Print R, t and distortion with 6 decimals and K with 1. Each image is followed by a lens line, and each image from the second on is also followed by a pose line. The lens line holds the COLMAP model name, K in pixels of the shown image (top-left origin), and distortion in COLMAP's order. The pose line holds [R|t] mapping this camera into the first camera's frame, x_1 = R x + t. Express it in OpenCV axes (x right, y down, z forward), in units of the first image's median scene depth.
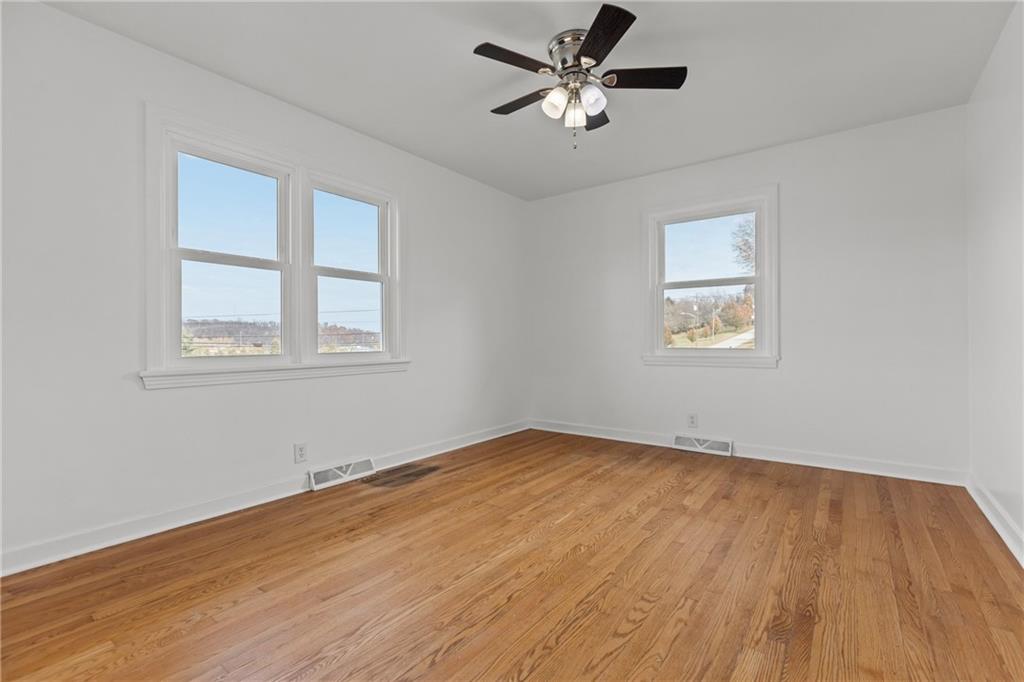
lens RADIAL K [[466.4, 0, 512.0], [0, 466.4, 341.0], [0, 0, 1]] dist [0.000419, 0.000097]
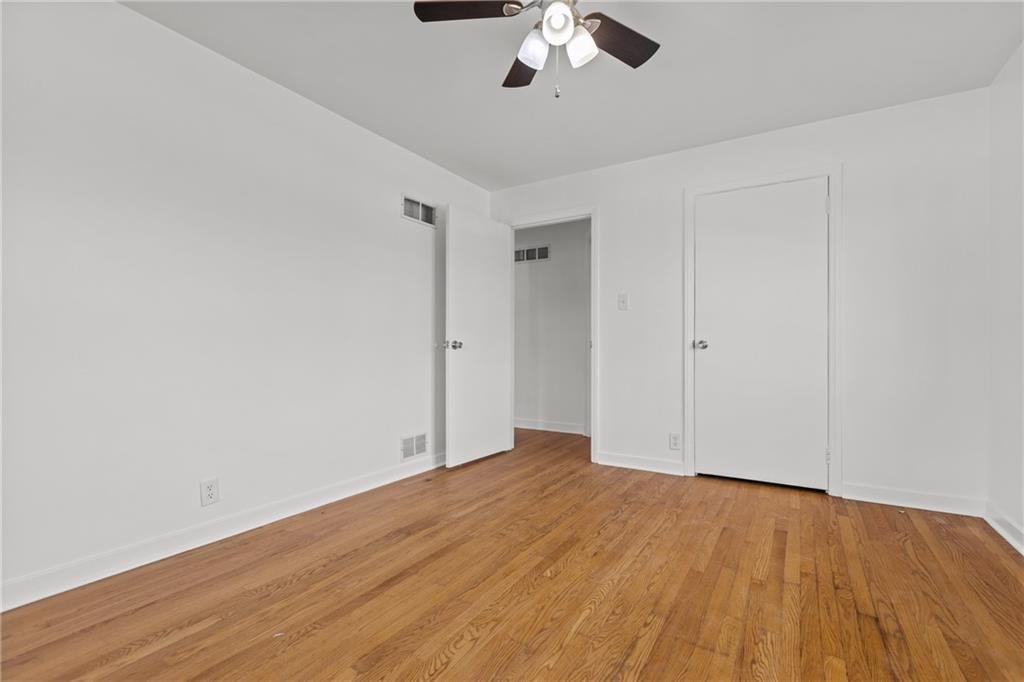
lens RADIAL K [[466.4, 0, 512.0], [0, 466.4, 341.0], [0, 0, 1]] dist [0.000419, 0.000097]
pose [[-0.996044, 0.004438, -0.088746, 0.308797], [0.004534, 0.999989, -0.000881, -0.017840], [0.088741, -0.001280, -0.996054, 1.948970]]
